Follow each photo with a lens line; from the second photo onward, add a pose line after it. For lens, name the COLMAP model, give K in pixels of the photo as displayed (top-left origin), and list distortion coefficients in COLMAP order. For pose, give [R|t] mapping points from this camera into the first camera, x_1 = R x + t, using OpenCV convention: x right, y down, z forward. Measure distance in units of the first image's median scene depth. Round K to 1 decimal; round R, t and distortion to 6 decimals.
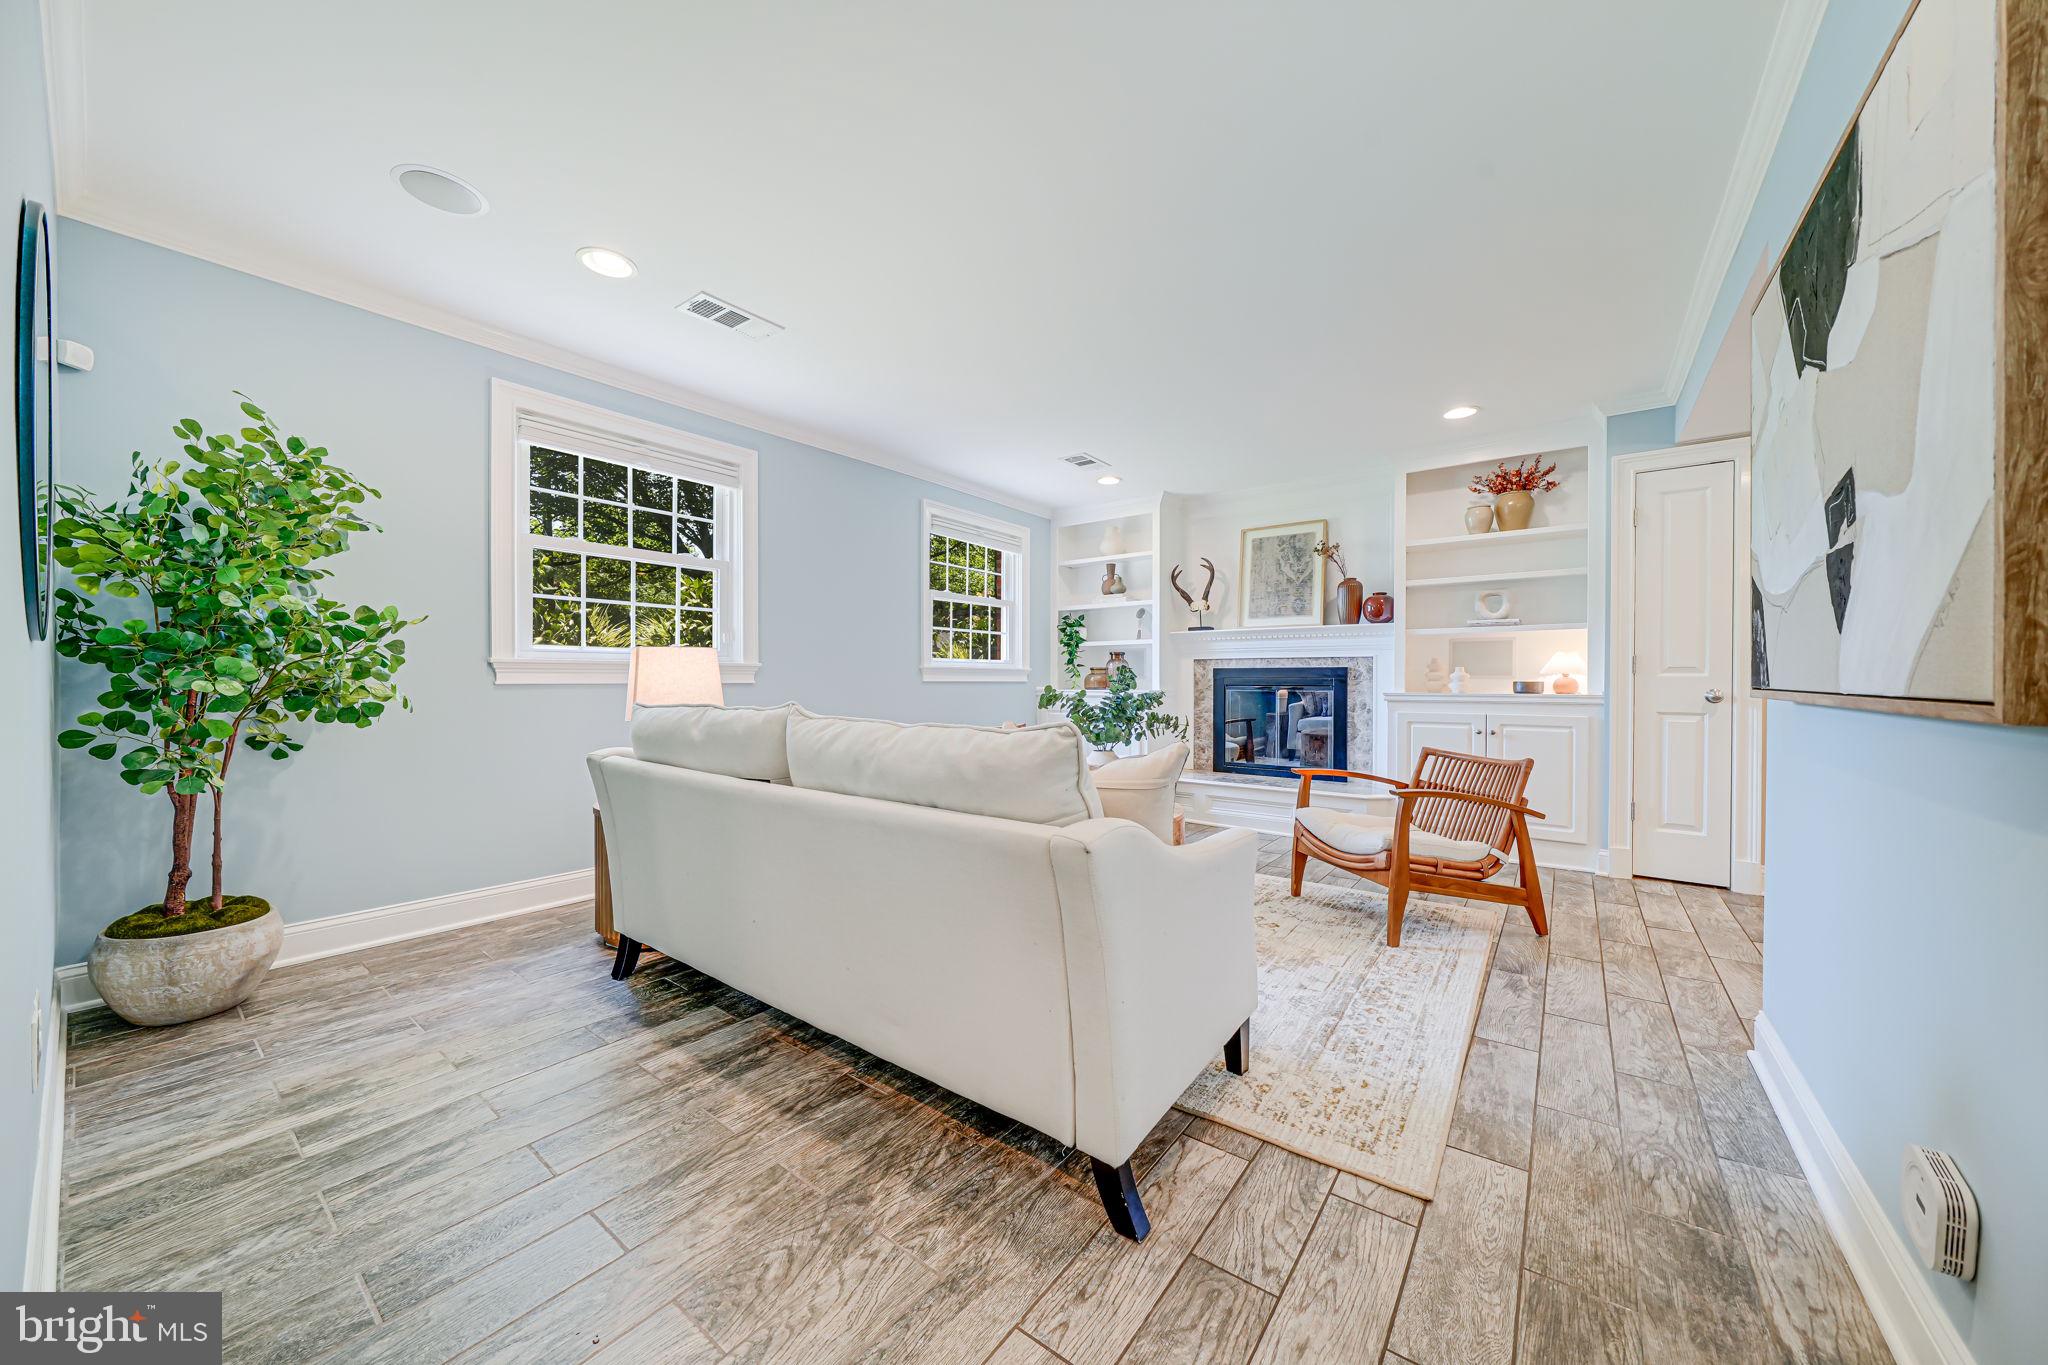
lens RADIAL K [[721.1, 0, 1014.1], [0, 721.1, 681.6], [0, 0, 1]] dist [-0.004206, -0.000163]
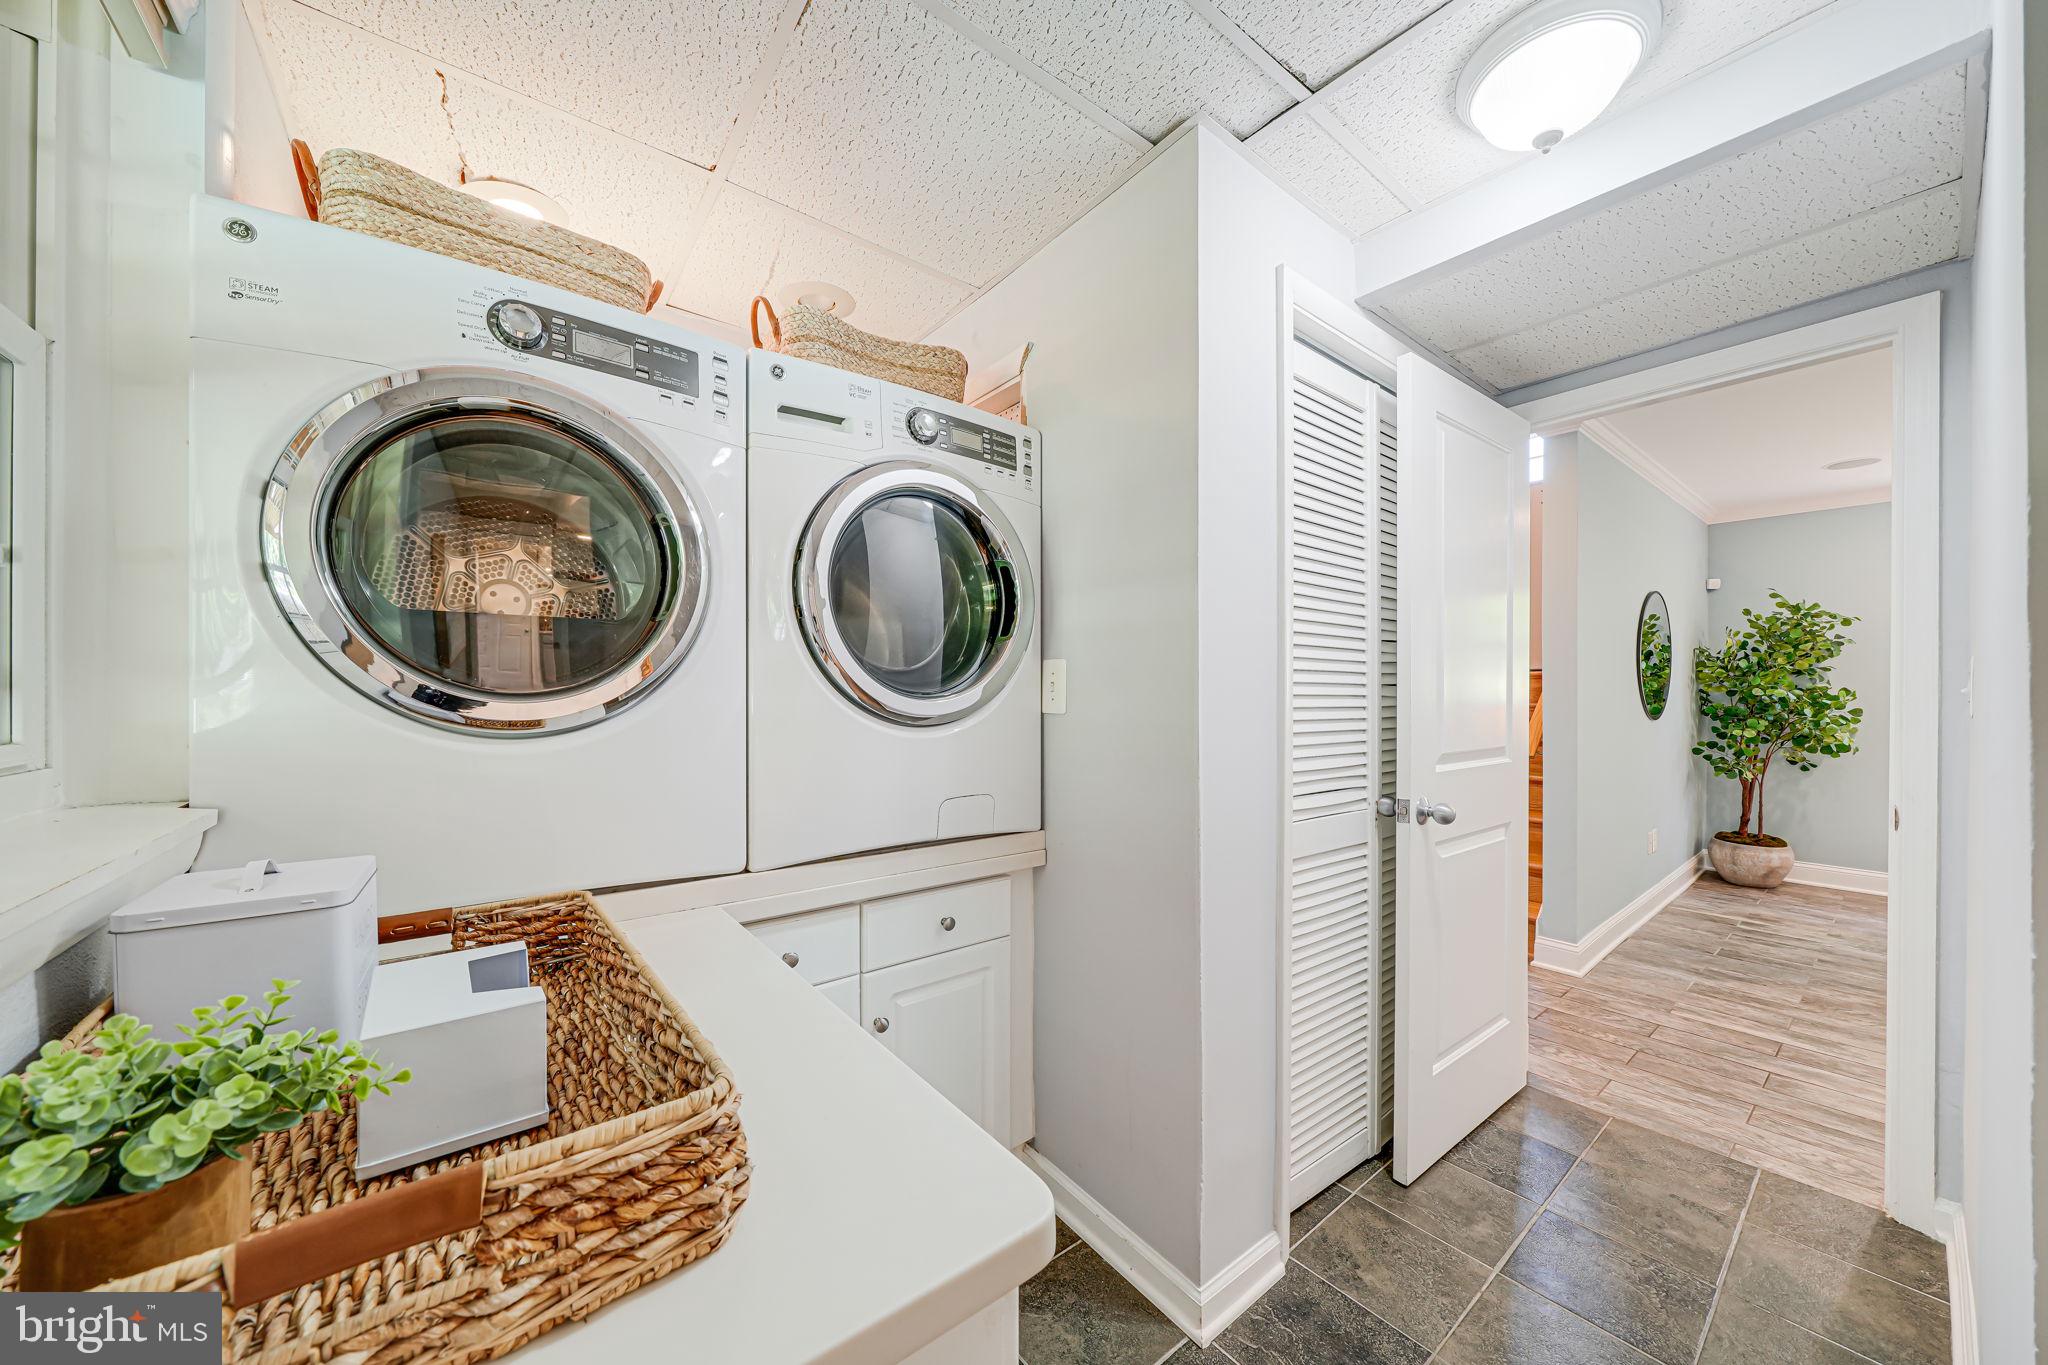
lens RADIAL K [[721.1, 0, 1015.4], [0, 721.1, 693.6], [0, 0, 1]] dist [-0.004206, -0.000163]
pose [[-0.263976, -0.004854, -0.964517, 1.562541], [-0.009693, 0.999950, -0.002380, -0.082887], [0.964480, 0.008721, -0.264010, -0.573339]]
